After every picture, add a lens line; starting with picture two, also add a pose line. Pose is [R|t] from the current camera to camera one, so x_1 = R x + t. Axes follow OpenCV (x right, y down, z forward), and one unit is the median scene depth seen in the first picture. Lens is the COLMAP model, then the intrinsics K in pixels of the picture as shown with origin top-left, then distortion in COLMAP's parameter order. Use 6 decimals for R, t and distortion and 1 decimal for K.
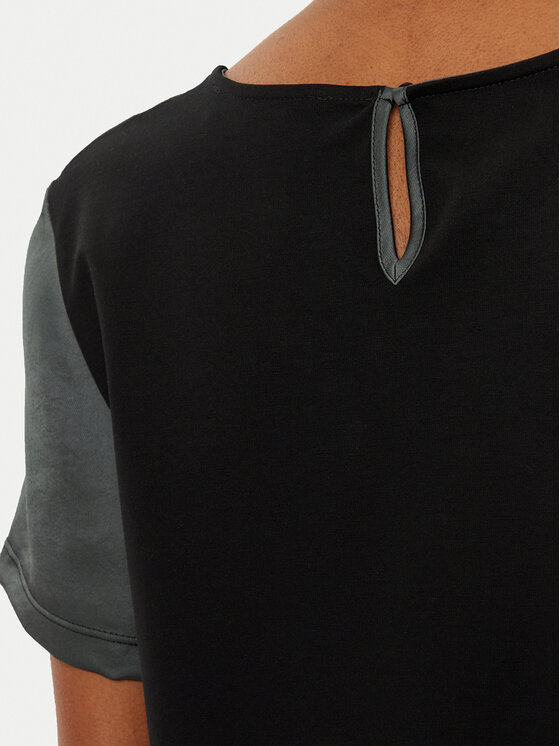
lens RADIAL K [[1588.6, 0, 280.0], [0, 1588.6, 373.0], [0, 0, 1]] dist [-0.005600, 0.074701]
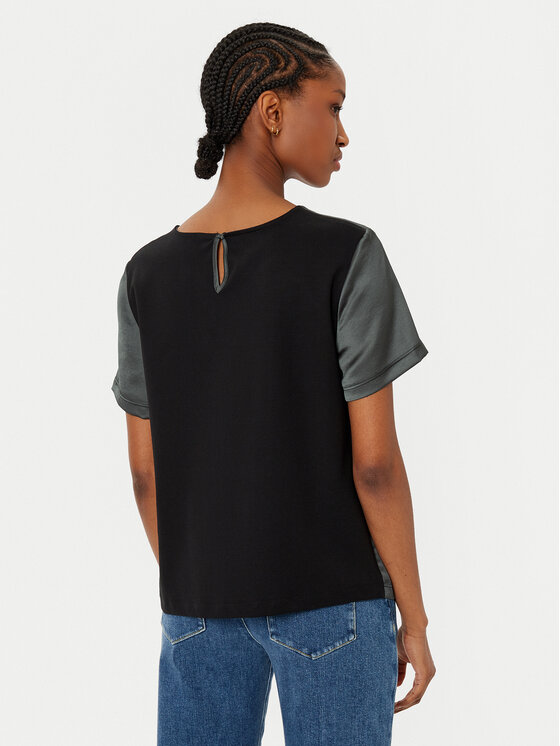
lens RADIAL K [[1313.0, 0, 280.0], [0, 1313.0, 373.0], [0, 0, 1]] dist [-0.299079, 0.056238]
pose [[0.978599, 0.018024, -0.204985, 0.705742], [-0.020378, 0.999748, -0.009375, 0.122250], [0.204764, 0.013351, 0.978720, -1.514542]]
